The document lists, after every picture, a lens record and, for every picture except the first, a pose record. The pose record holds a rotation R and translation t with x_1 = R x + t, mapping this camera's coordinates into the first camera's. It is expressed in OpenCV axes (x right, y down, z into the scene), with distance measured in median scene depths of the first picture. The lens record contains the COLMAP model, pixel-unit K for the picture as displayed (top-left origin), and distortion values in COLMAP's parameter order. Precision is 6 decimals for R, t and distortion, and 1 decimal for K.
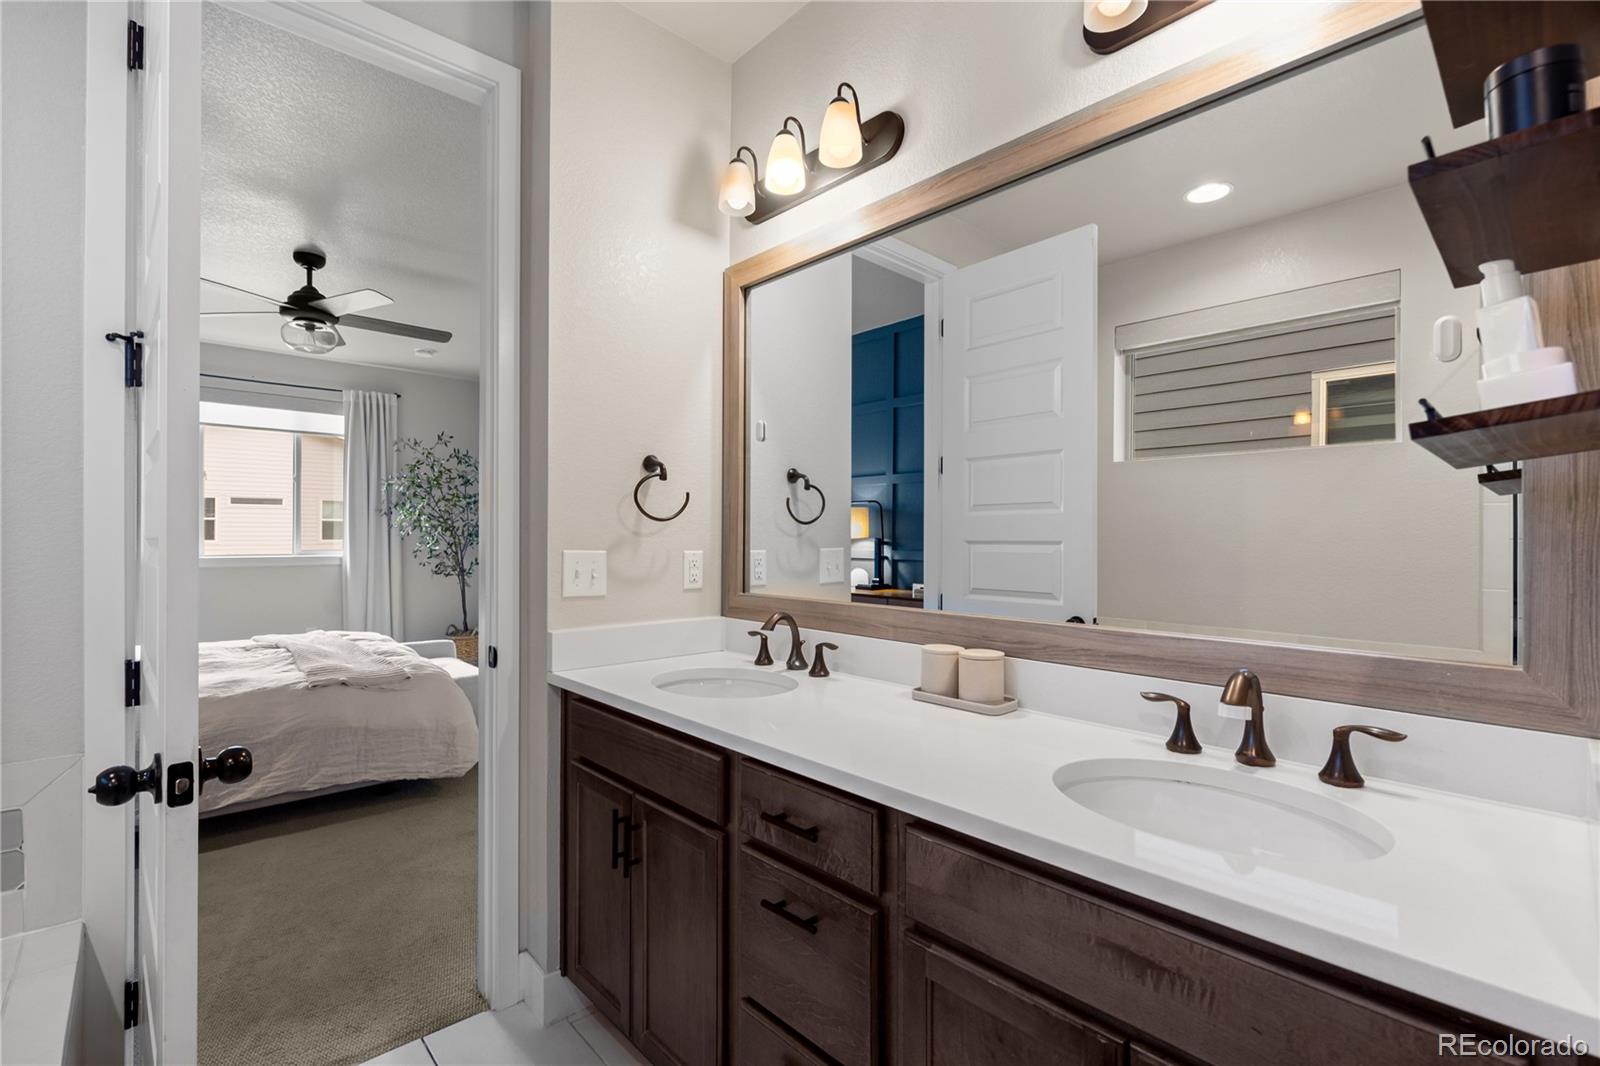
lens RADIAL K [[721.2, 0, 793.0], [0, 721.2, 533.1], [0, 0, 1]] dist [0.003987, -0.001313]
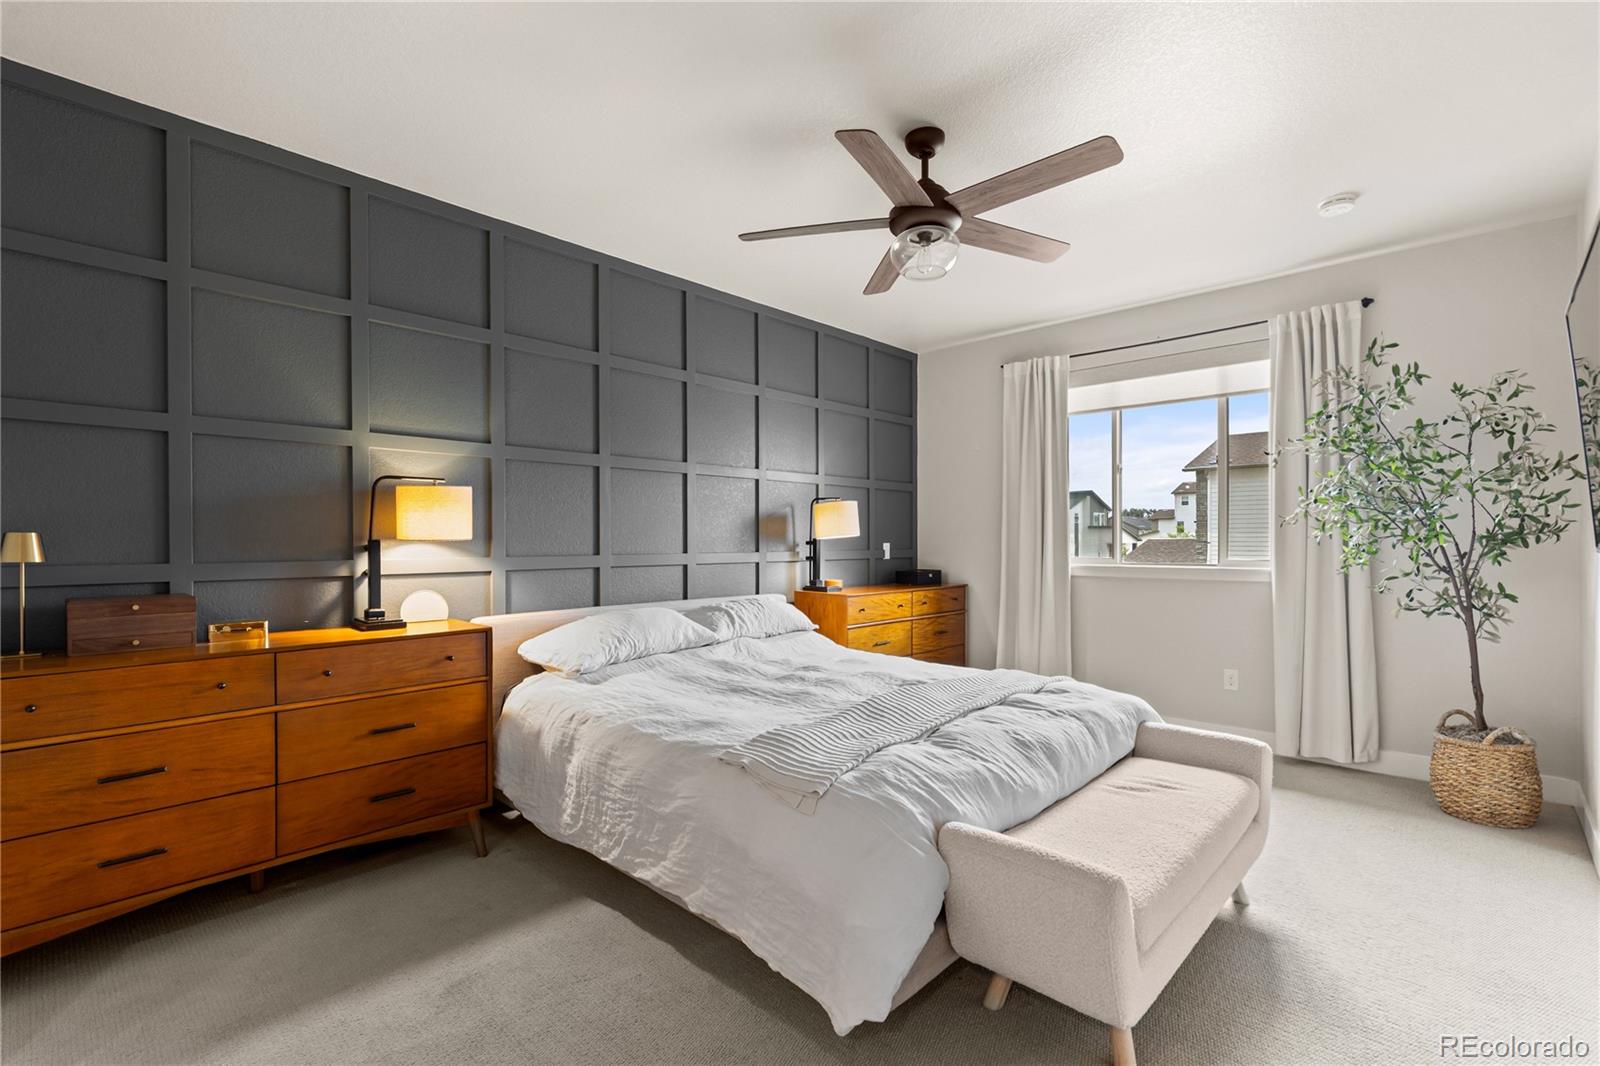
lens RADIAL K [[721.2, 0, 794.4], [0, 721.2, 538.3], [0, 0, 1]] dist [0.003987, -0.001313]
pose [[0.055758, -0.010328, -0.998391, 0.030736], [0.006738, 0.999928, -0.009967, 0.017058], [0.998422, -0.006171, 0.055823, 1.515922]]
